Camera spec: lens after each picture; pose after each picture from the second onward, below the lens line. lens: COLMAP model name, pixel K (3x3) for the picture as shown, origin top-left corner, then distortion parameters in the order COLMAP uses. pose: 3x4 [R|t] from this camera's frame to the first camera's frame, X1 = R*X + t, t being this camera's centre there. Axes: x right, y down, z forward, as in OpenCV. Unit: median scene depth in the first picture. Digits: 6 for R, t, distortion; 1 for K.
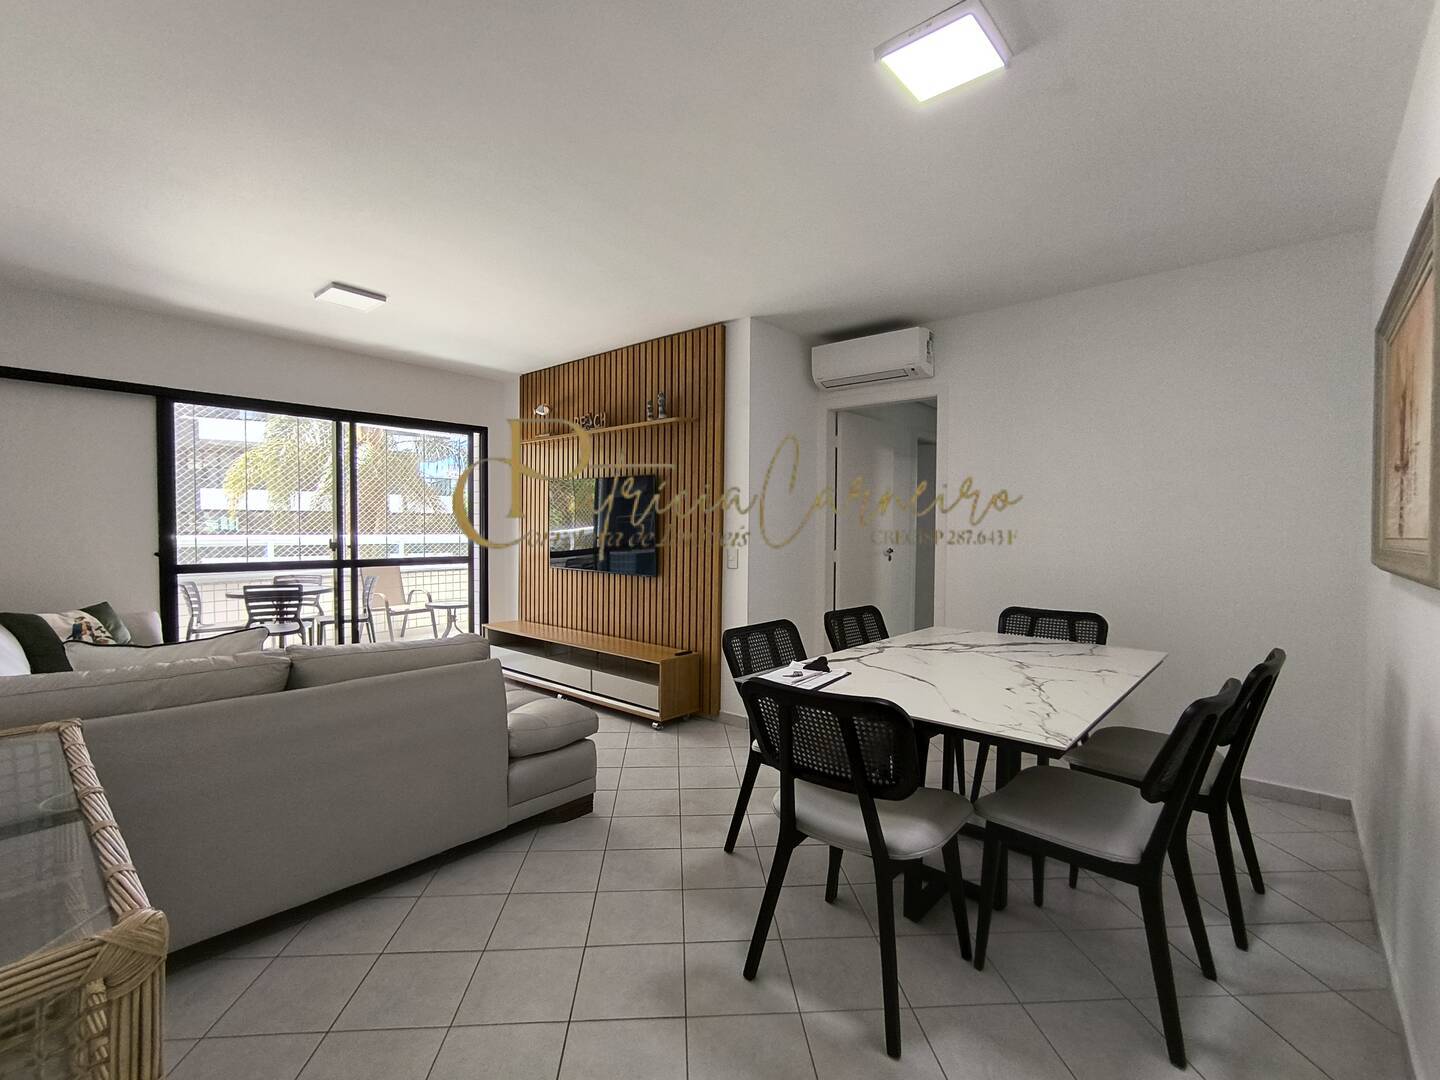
lens RADIAL K [[657.7, 0, 714.5], [0, 657.7, 536.9], [0, 0, 1]] dist [0.003149, 0.001072]
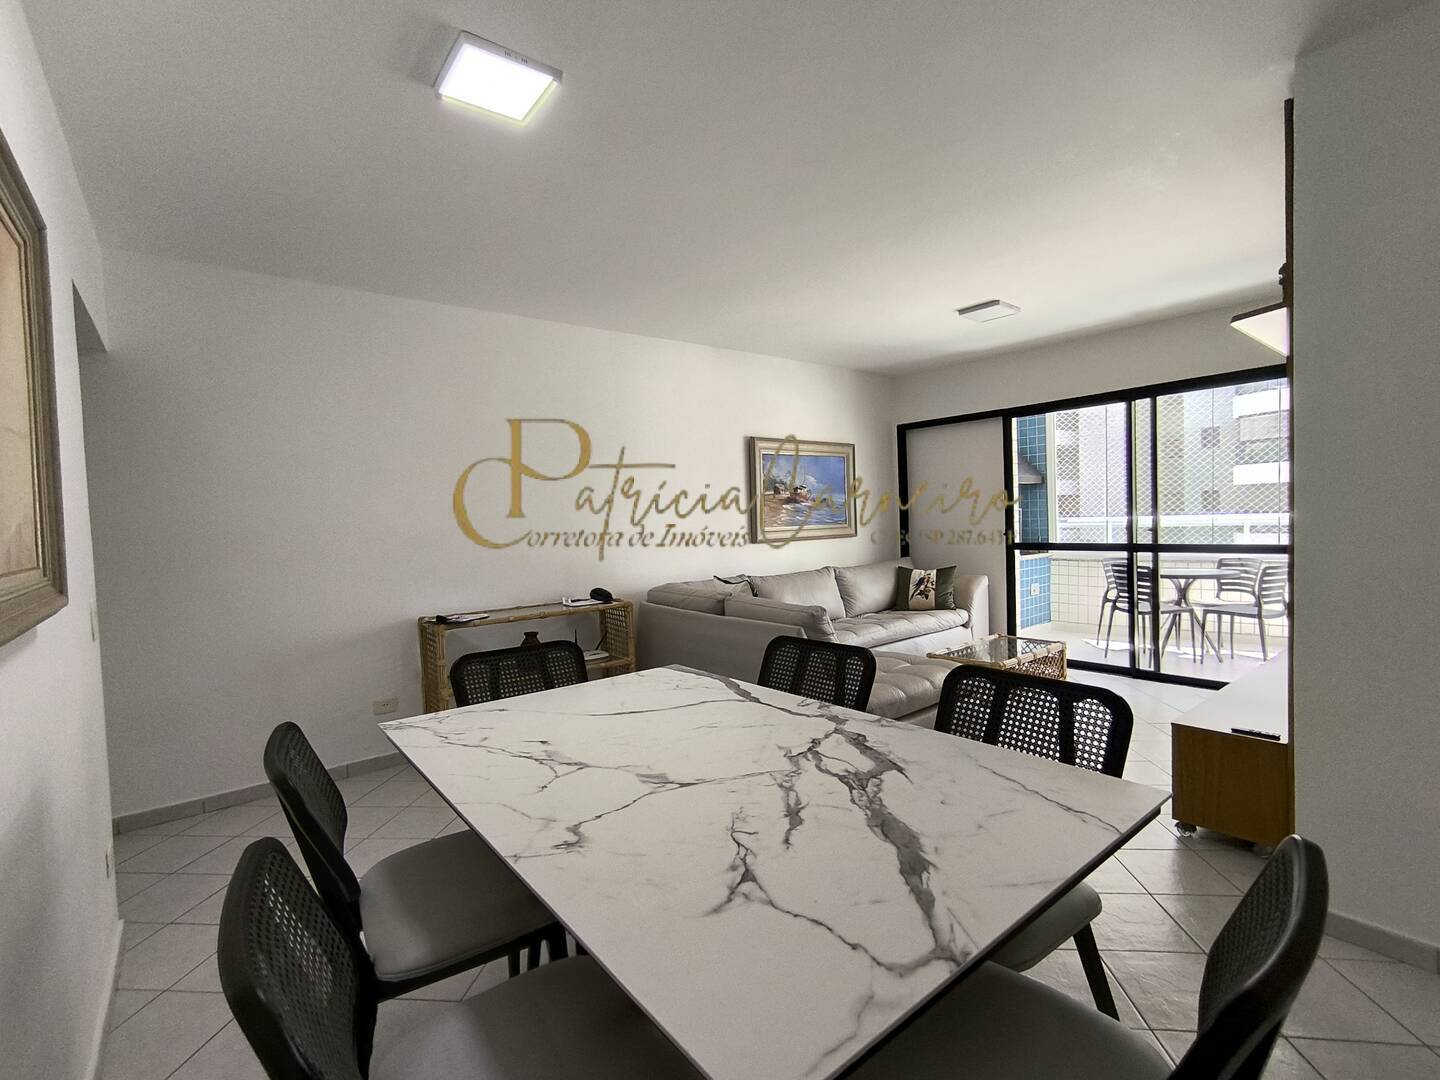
lens RADIAL K [[657.7, 0, 728.1], [0, 657.7, 540.8], [0, 0, 1]] dist [0.003149, 0.001072]
pose [[-0.163286, 0.036351, -0.985909, 0.439825], [0.017975, 0.999265, 0.033867, -0.011447], [0.986415, -0.012192, -0.163819, 0.504201]]
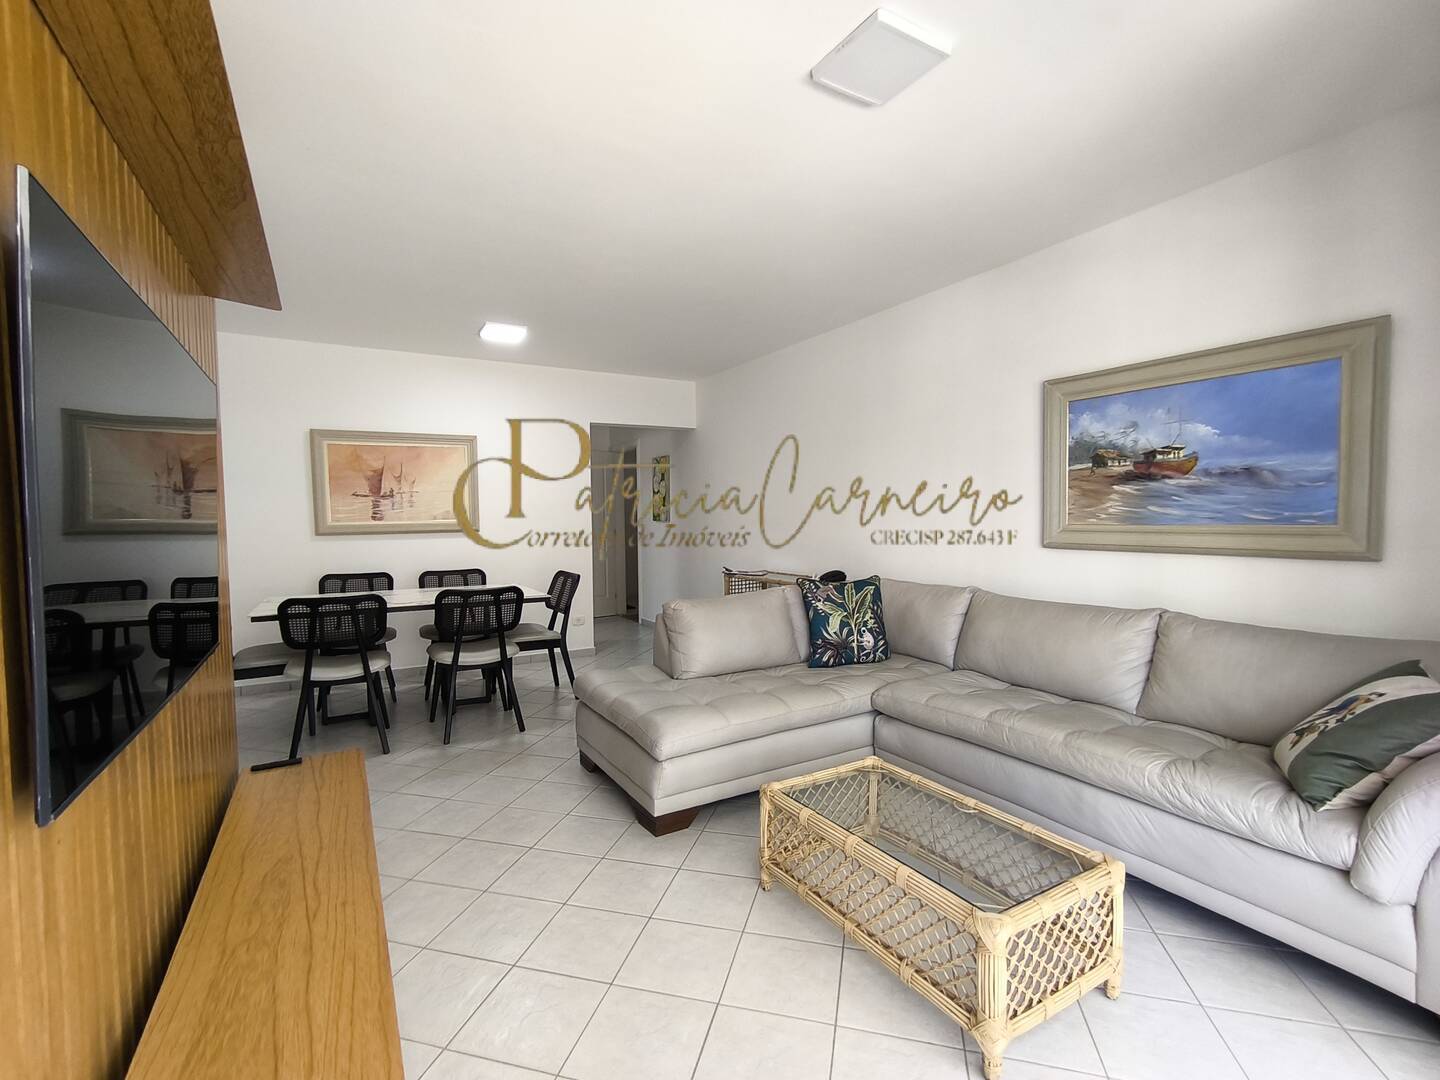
lens RADIAL K [[657.7, 0, 720.5], [0, 657.7, 546.1], [0, 0, 1]] dist [0.003149, 0.001072]
pose [[-0.950701, -0.011721, 0.309887, -0.391401], [0.007199, 0.998182, 0.059841, -0.015038], [-0.310025, 0.059121, -0.948888, 1.045909]]
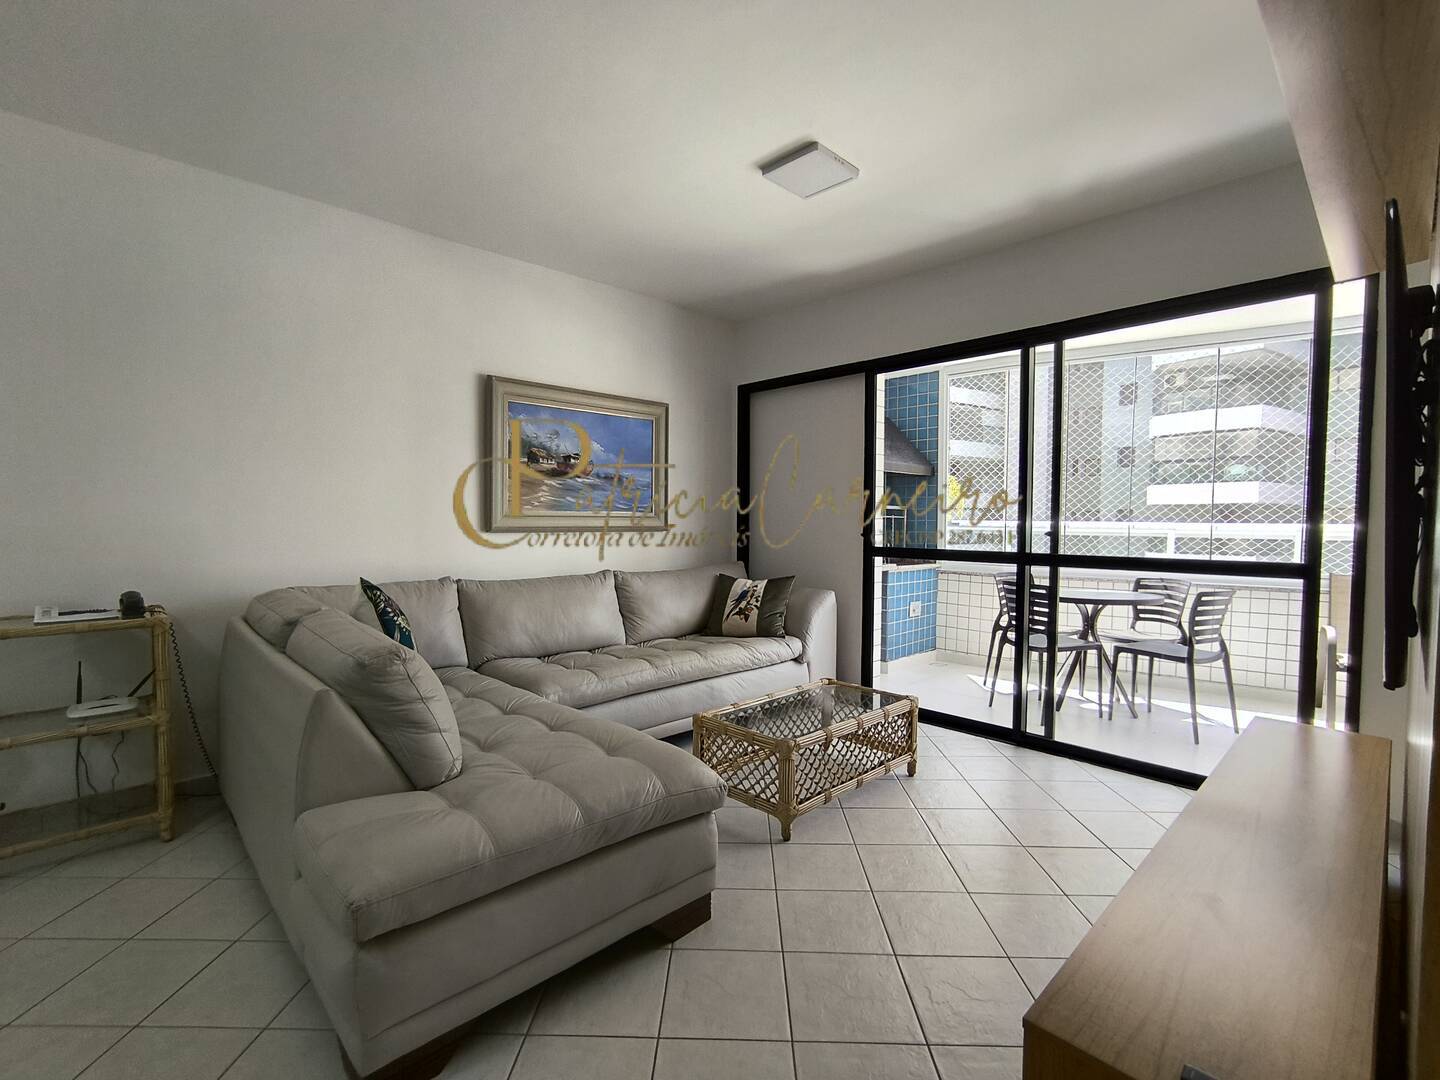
lens RADIAL K [[657.7, 0, 716.2], [0, 657.7, 545.6], [0, 0, 1]] dist [0.003149, 0.001072]
pose [[-0.085695, 0.032344, -0.995796, 0.121590], [-0.022625, 0.999152, 0.034400, 0.010614], [0.996064, 0.025478, -0.084891, 0.659503]]
